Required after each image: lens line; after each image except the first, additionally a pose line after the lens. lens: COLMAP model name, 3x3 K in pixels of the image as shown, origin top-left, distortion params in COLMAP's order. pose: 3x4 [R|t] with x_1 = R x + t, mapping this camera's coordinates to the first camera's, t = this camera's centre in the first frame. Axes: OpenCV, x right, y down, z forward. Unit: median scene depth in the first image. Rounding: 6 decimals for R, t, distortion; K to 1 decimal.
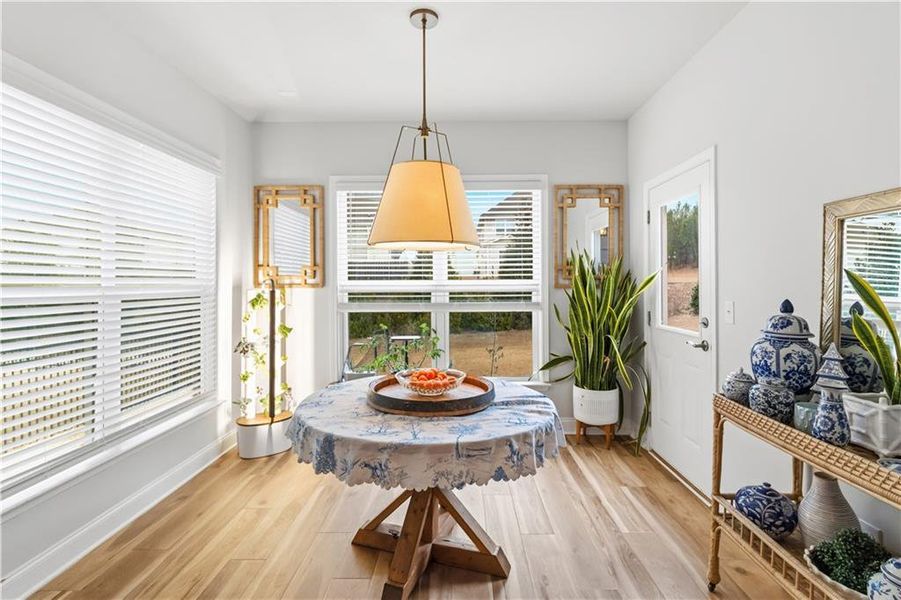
lens RADIAL K [[422.7, 0, 455.3], [0, 422.7, 285.7], [0, 0, 1]] dist [0.002075, -0.000088]
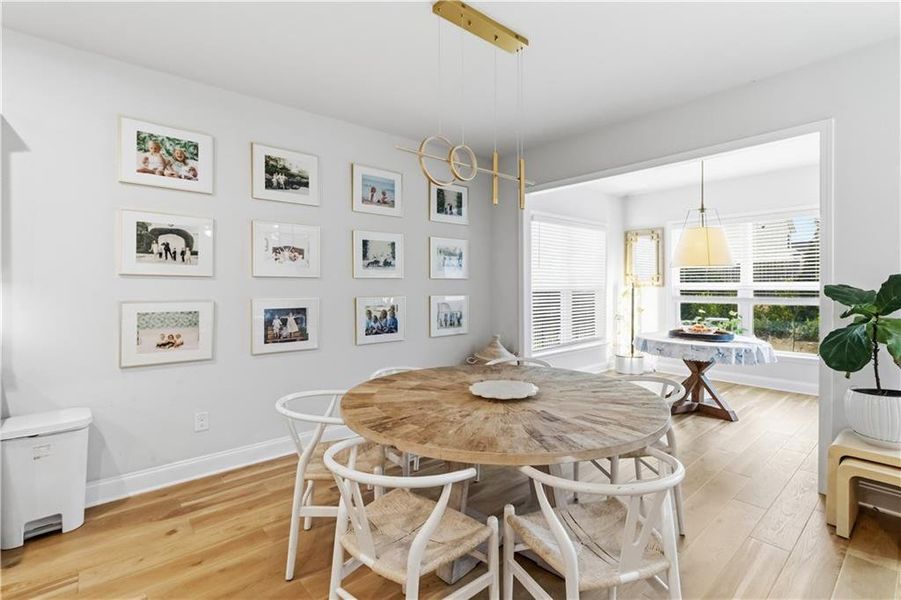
lens RADIAL K [[422.7, 0, 455.3], [0, 422.7, 285.7], [0, 0, 1]] dist [0.002075, -0.000088]
pose [[0.667306, 0.002336, -0.744780, 0.402320], [-0.001415, 0.999997, 0.001868, -0.002796], [0.744782, -0.000193, 0.667308, -0.771367]]
